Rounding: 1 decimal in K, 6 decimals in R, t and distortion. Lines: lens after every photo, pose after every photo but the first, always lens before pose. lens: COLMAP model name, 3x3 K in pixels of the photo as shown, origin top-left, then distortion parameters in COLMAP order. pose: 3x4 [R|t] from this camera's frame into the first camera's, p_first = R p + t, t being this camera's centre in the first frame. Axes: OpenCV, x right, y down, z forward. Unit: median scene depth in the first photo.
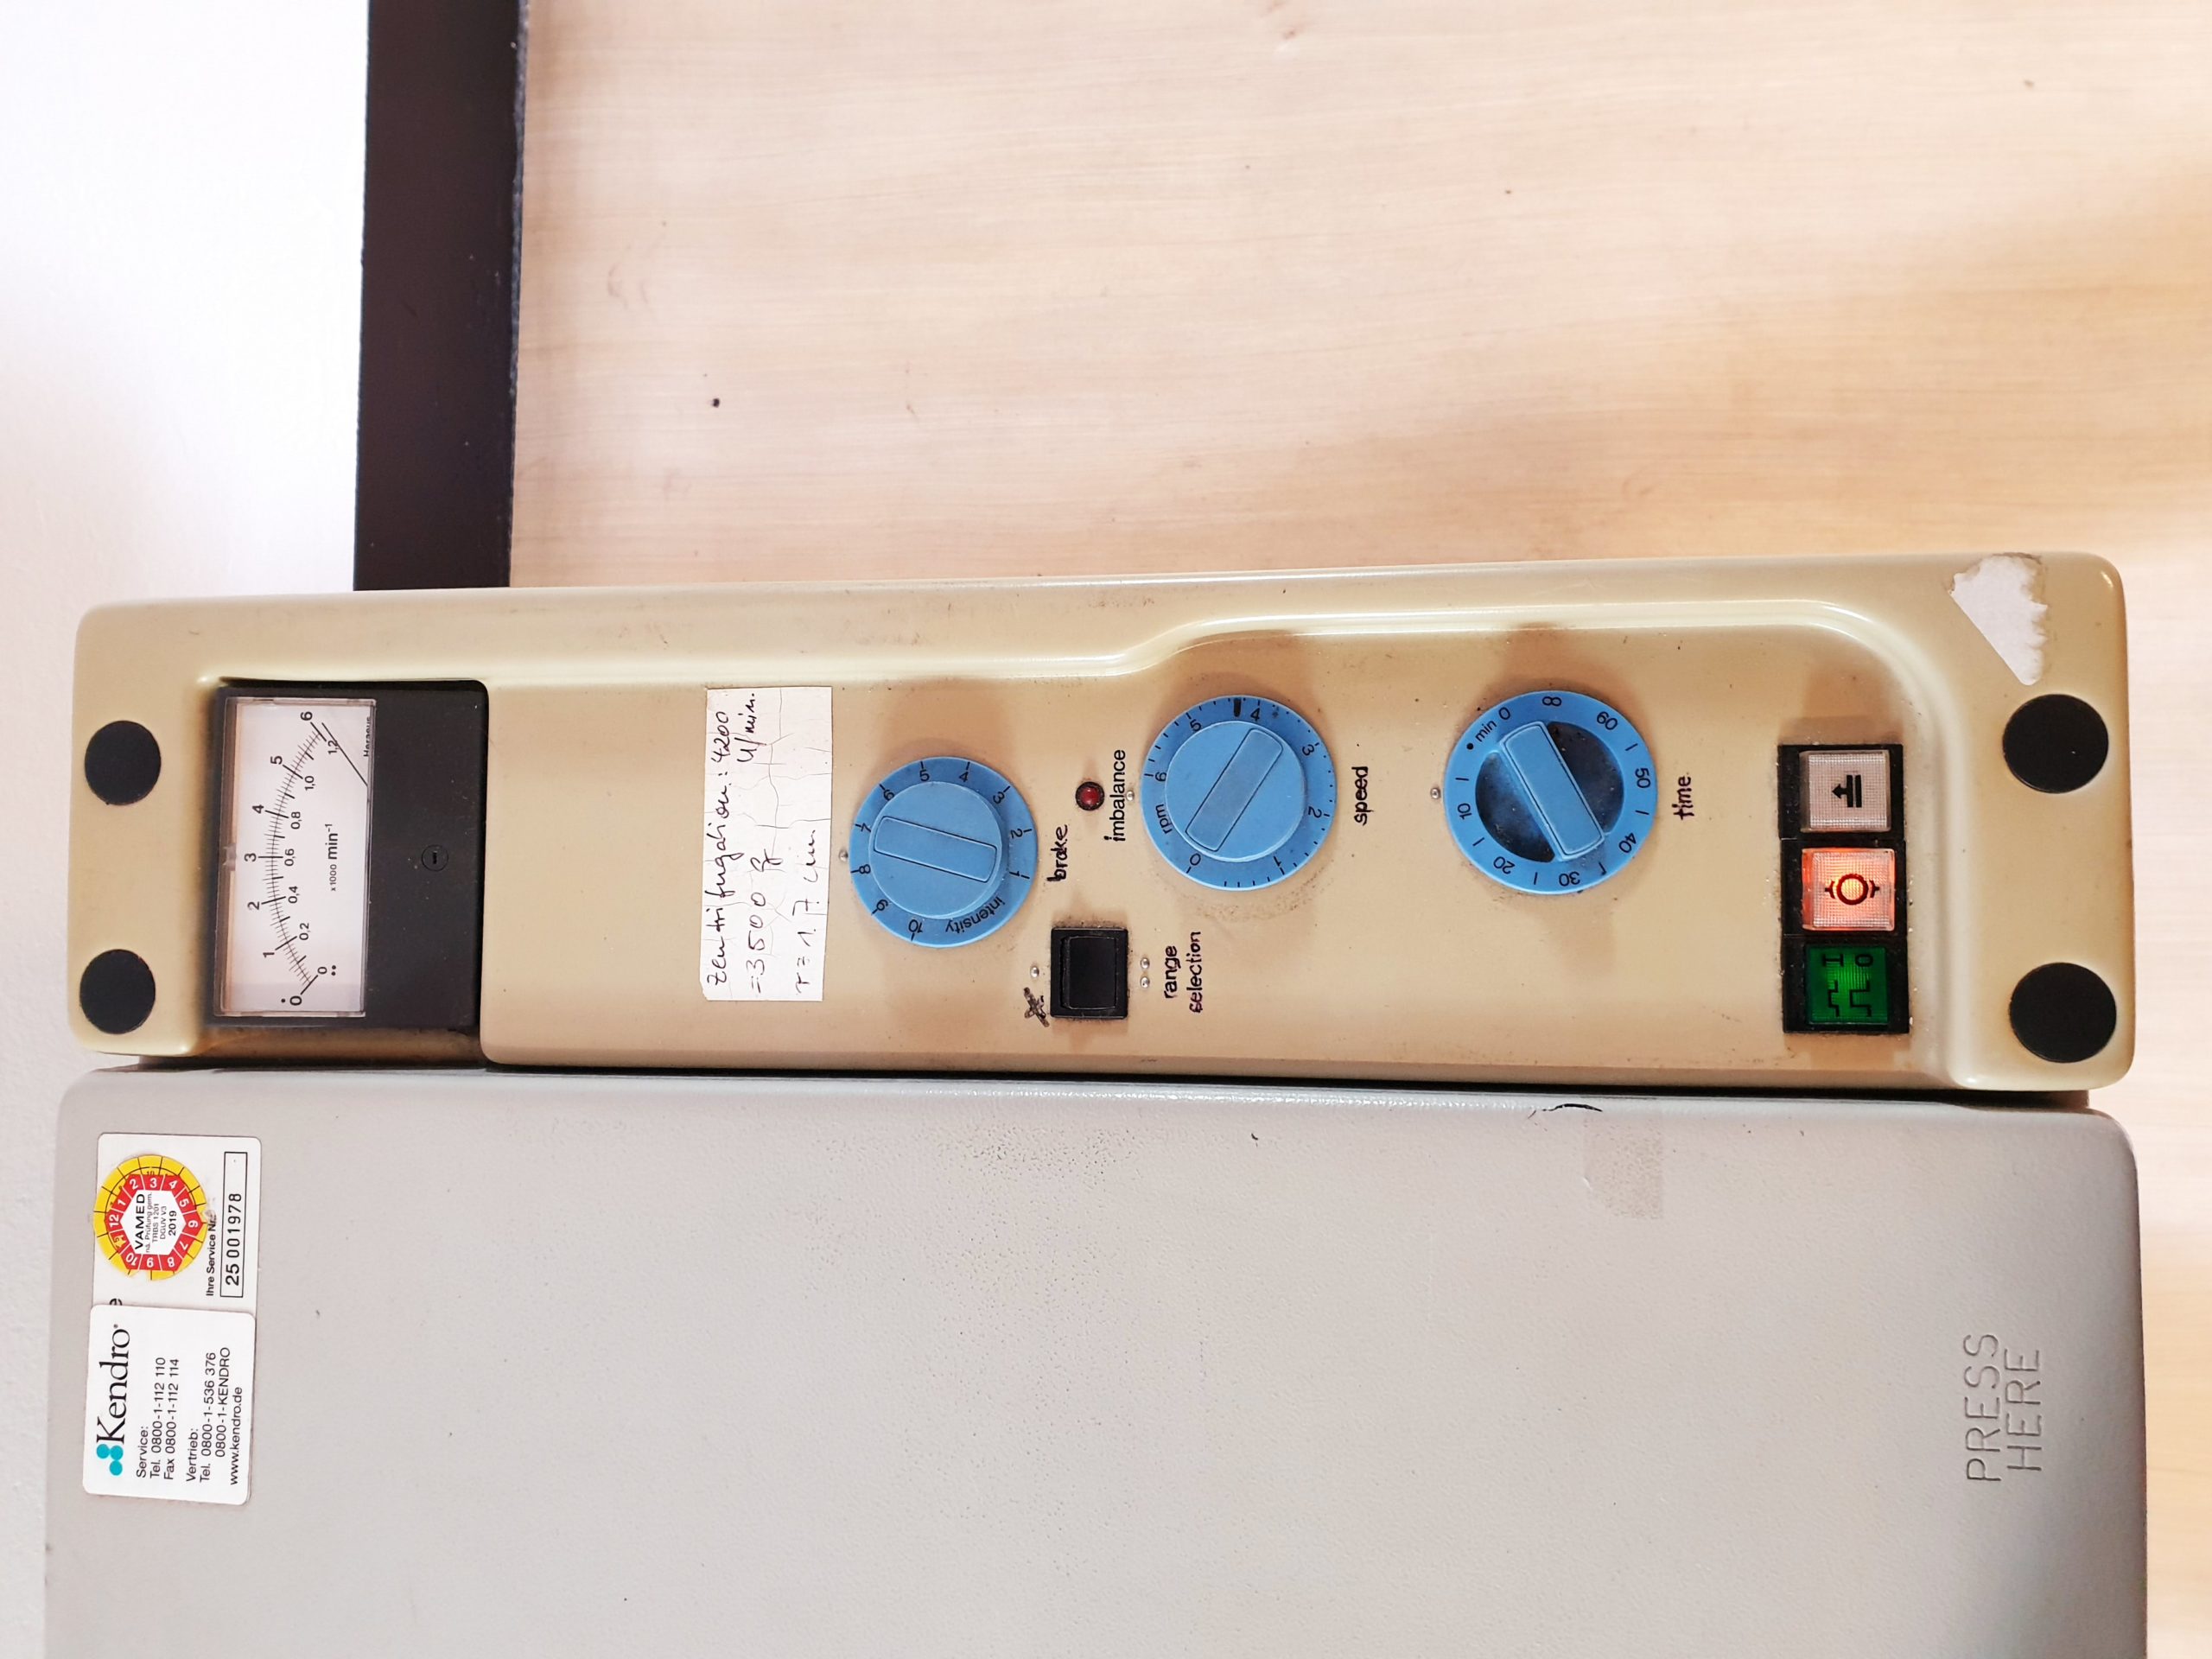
lens RADIAL K [[1745.1, 0, 1106.0], [0, 1745.1, 829.5], [0, 0, 1]] dist [0.001722, 0.015863]
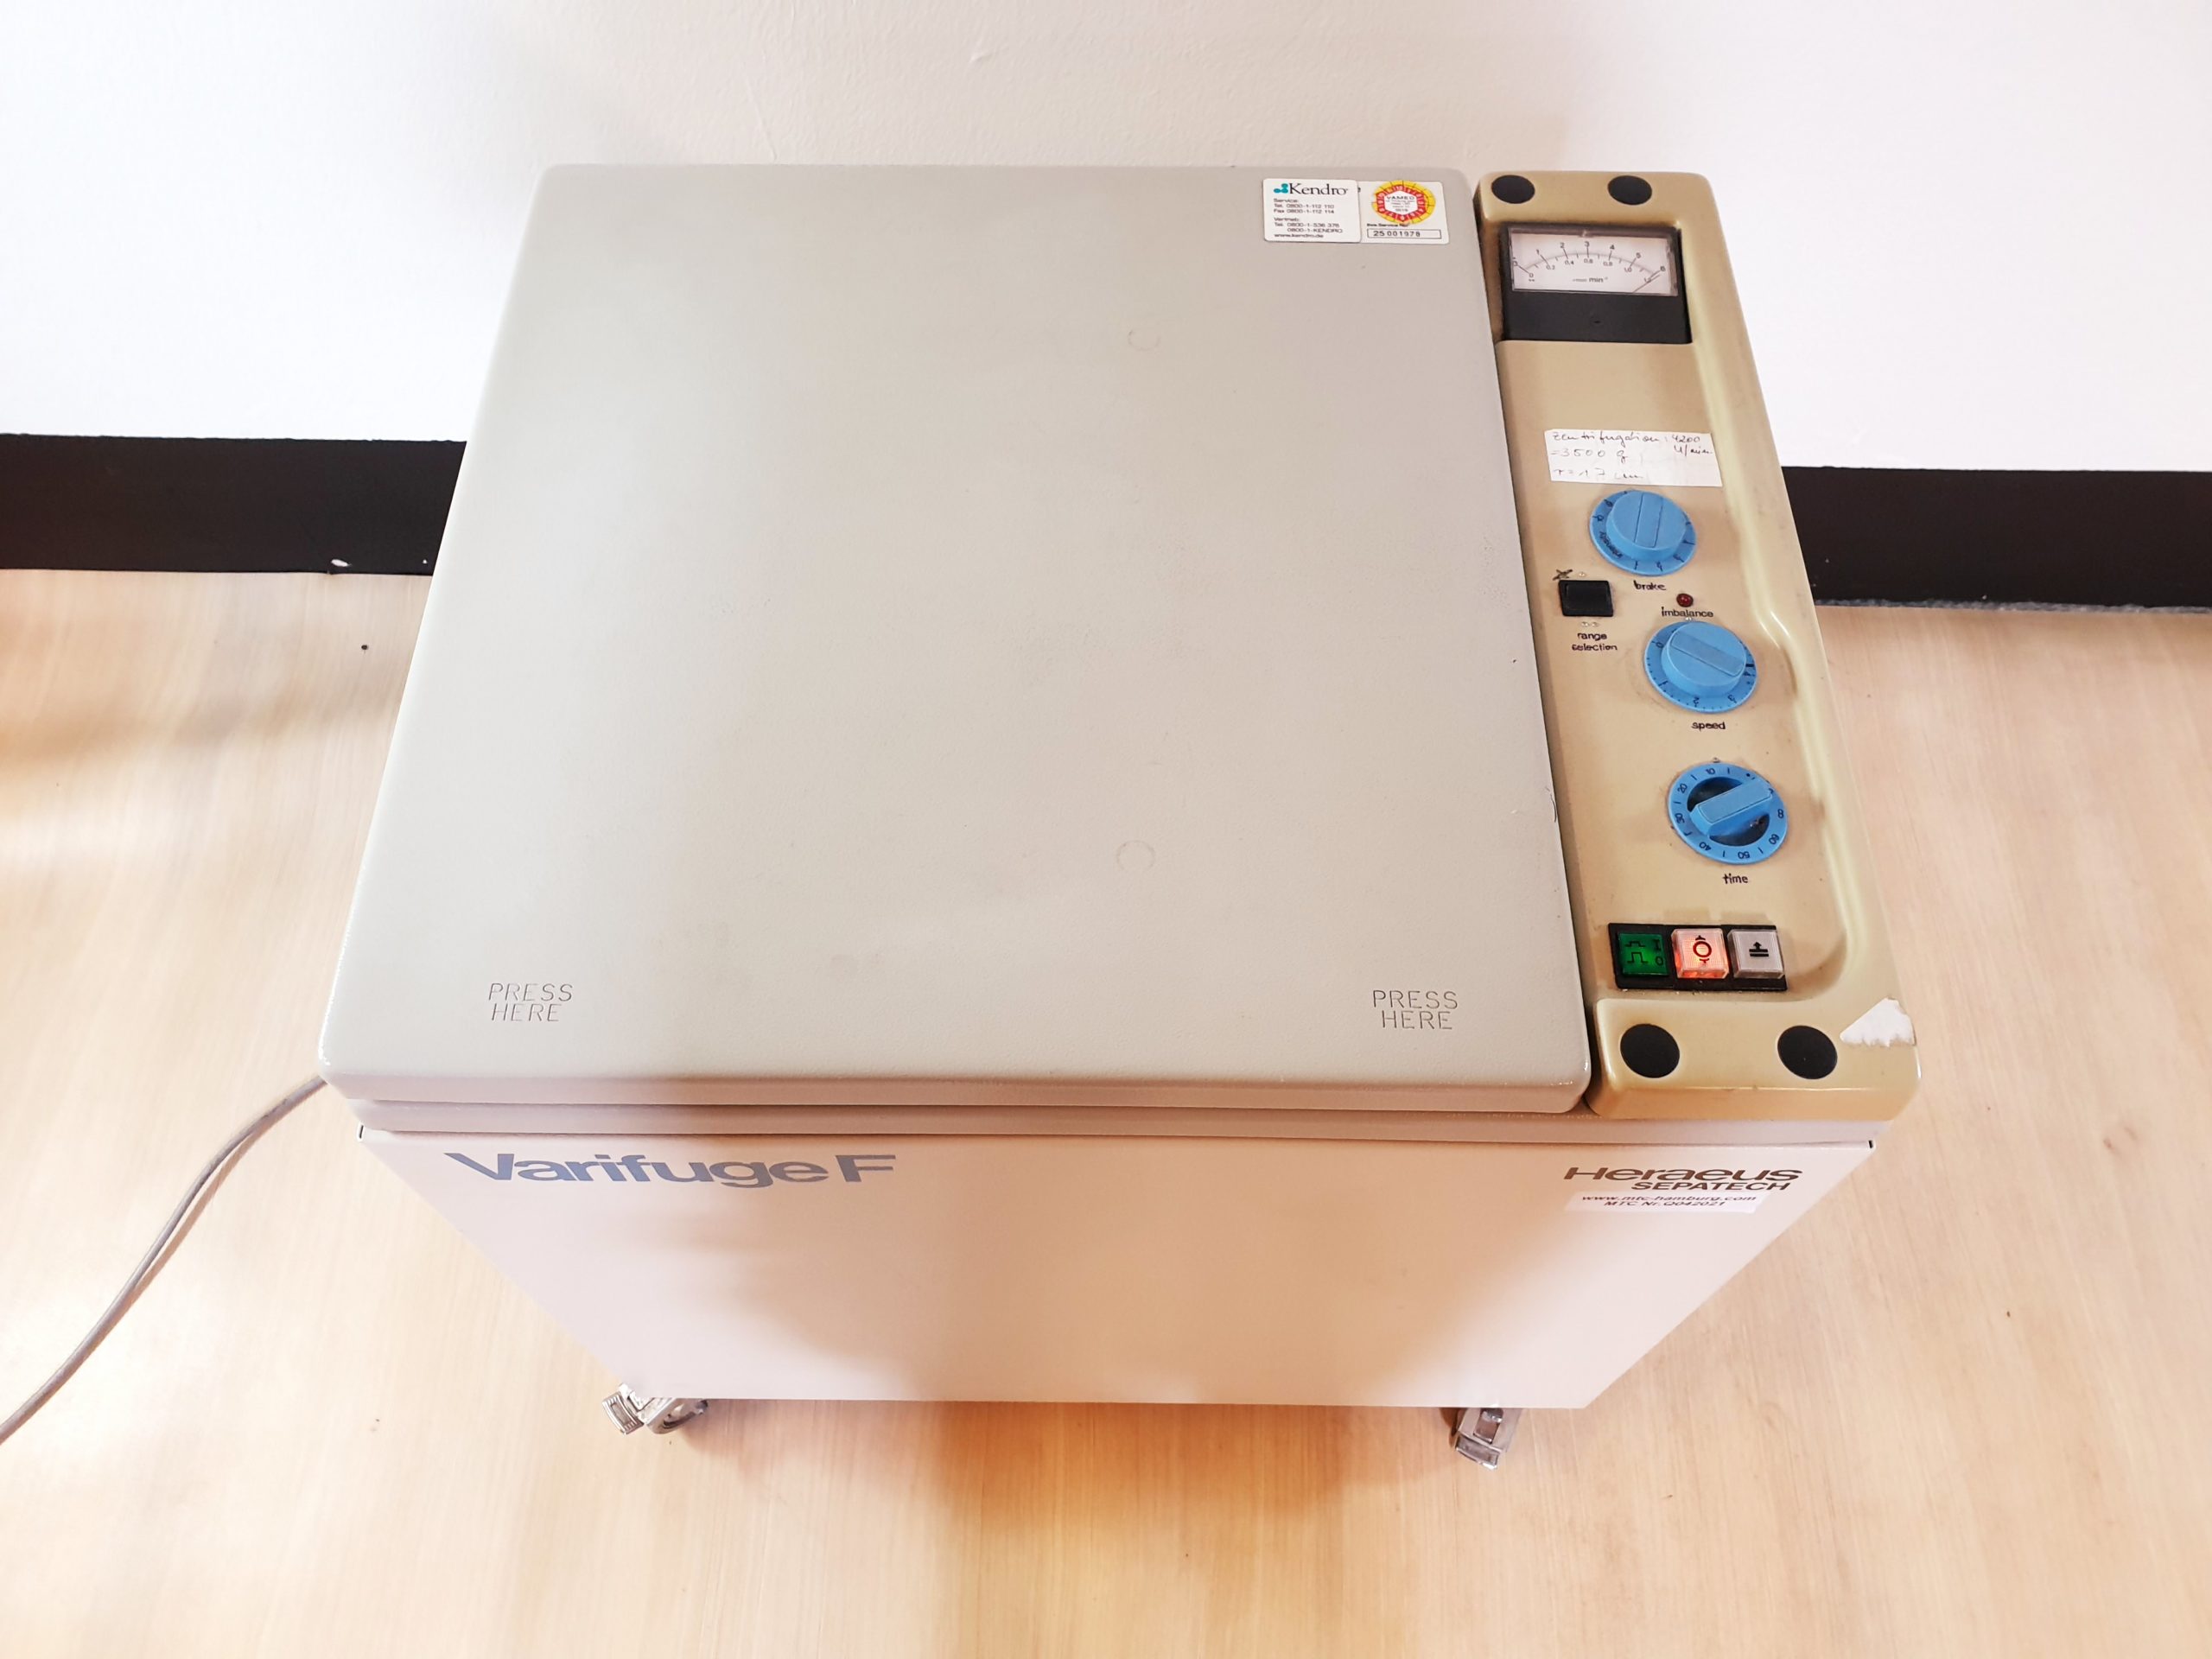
lens RADIAL K [[1624.7, 0, 1106.0], [0, 1624.7, 829.5], [0, 0, 1]] dist [-0.032498, 0.086088]
pose [[-0.016382, 0.936794, -0.349497, 0.769954], [-0.998271, 0.004413, 0.058620, 0.458332], [0.056457, 0.349853, 0.935102, -0.484467]]
